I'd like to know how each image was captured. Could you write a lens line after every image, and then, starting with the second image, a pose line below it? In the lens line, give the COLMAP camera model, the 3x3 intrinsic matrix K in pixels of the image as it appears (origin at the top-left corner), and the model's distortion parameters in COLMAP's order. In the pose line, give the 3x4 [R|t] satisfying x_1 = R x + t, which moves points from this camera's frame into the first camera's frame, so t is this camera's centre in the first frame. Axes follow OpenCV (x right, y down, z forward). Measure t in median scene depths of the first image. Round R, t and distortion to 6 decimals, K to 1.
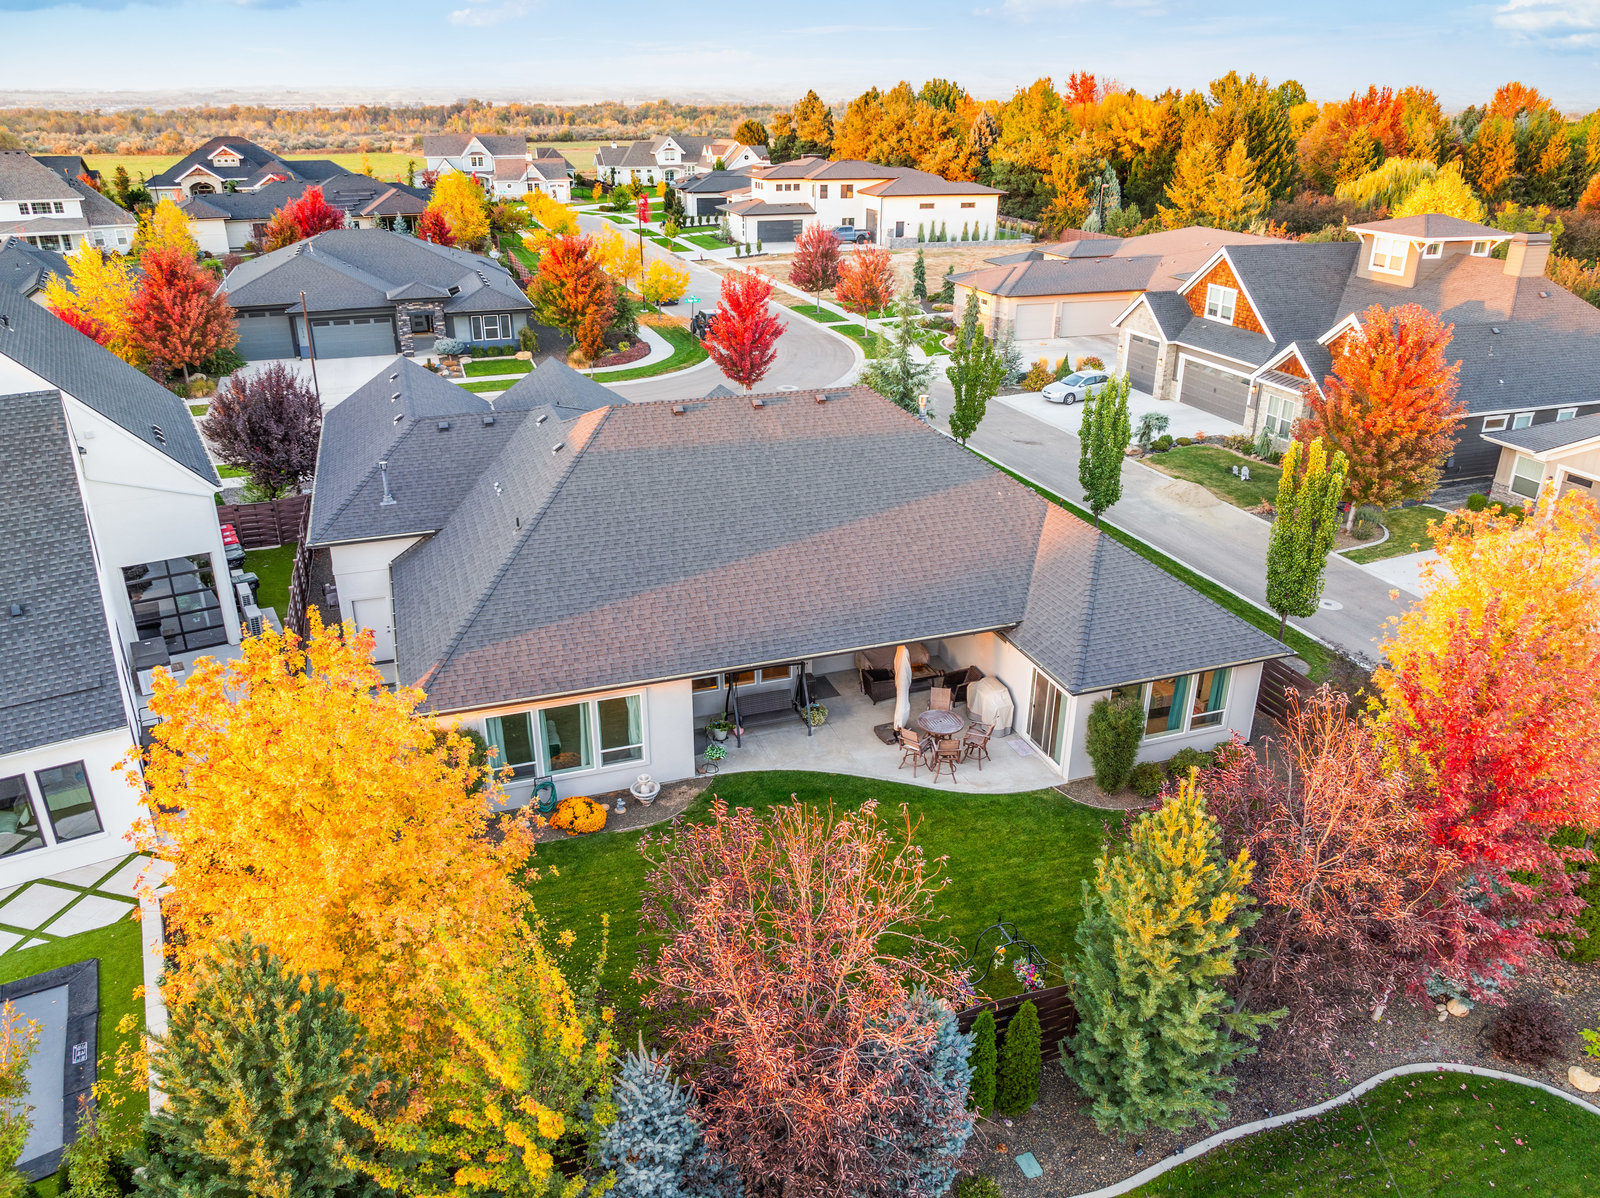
lens RADIAL K [[1136.2, 0, 795.5], [0, 1136.2, 594.8], [0, 0, 1]] dist [-0.036103, 0.001022]
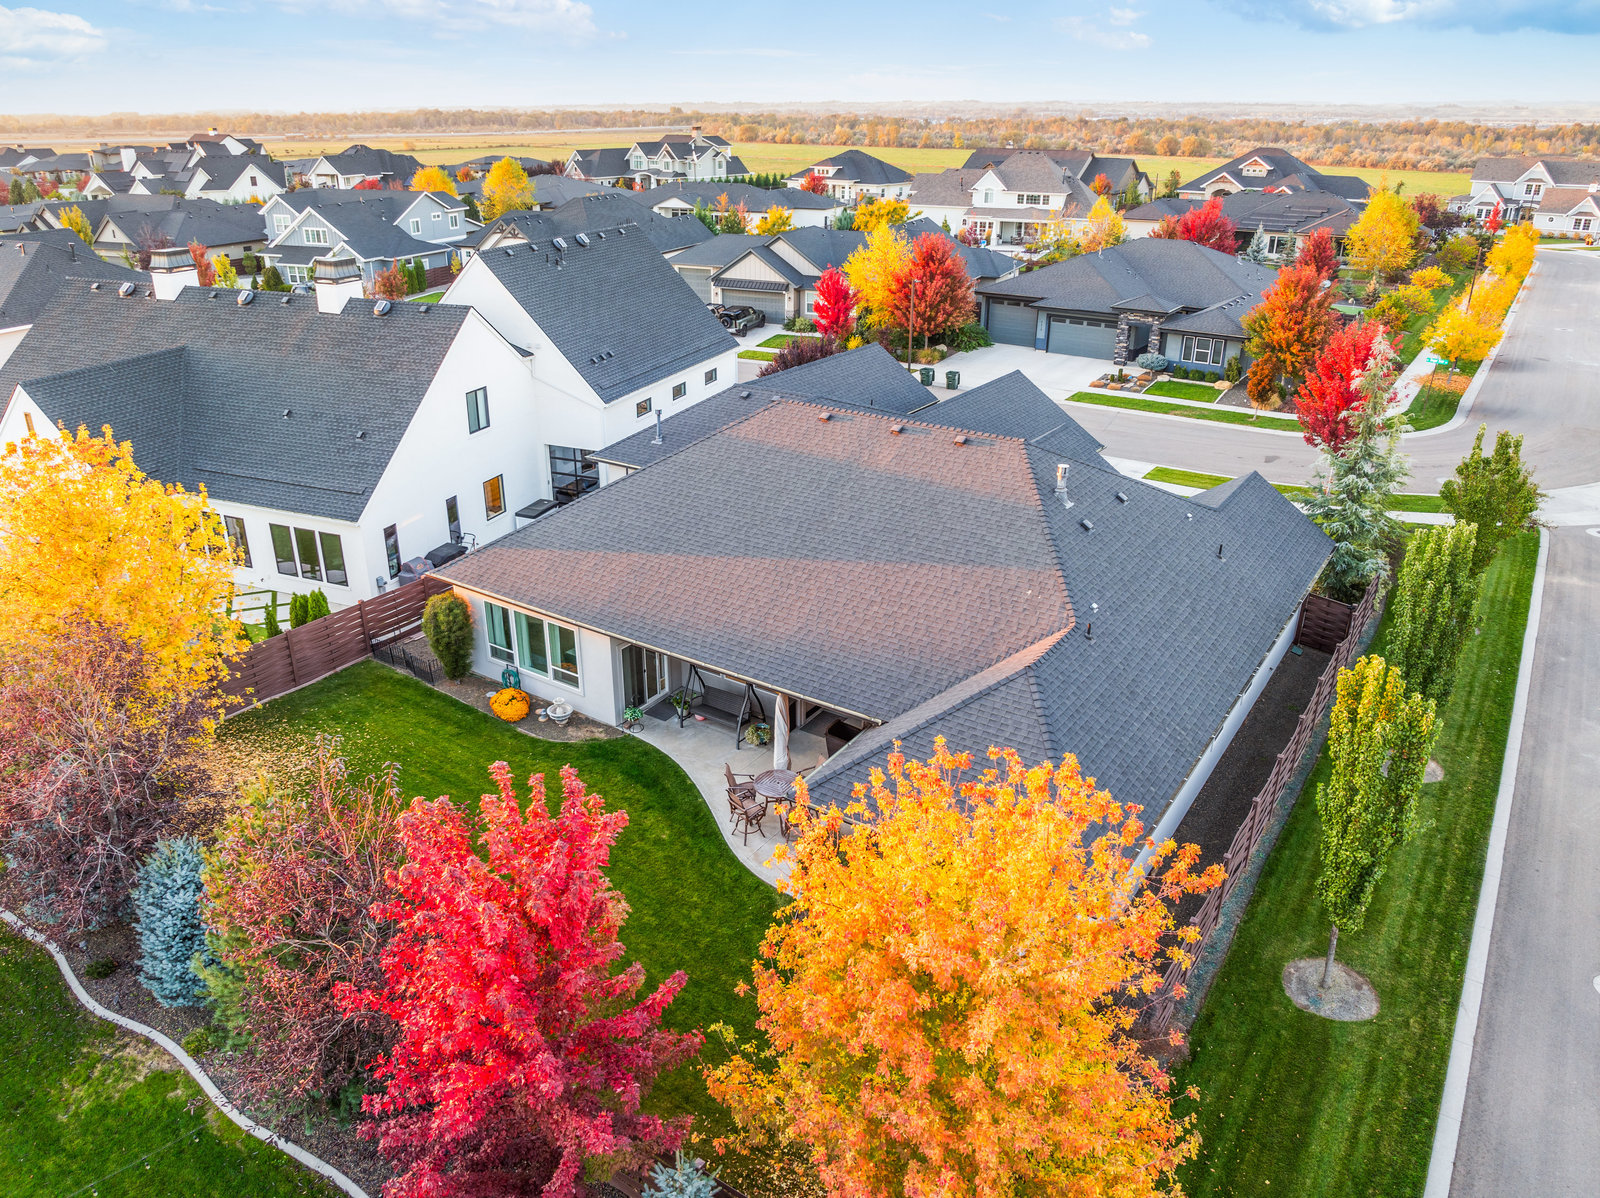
lens RADIAL K [[1136.2, 0, 795.5], [0, 1136.2, 594.8], [0, 0, 1]] dist [-0.036103, 0.001022]
pose [[0.593032, 0.314641, -0.741157, 0.305597], [-0.322193, 0.936311, 0.139689, -0.065592], [0.737906, 0.155956, 0.656637, 0.149427]]
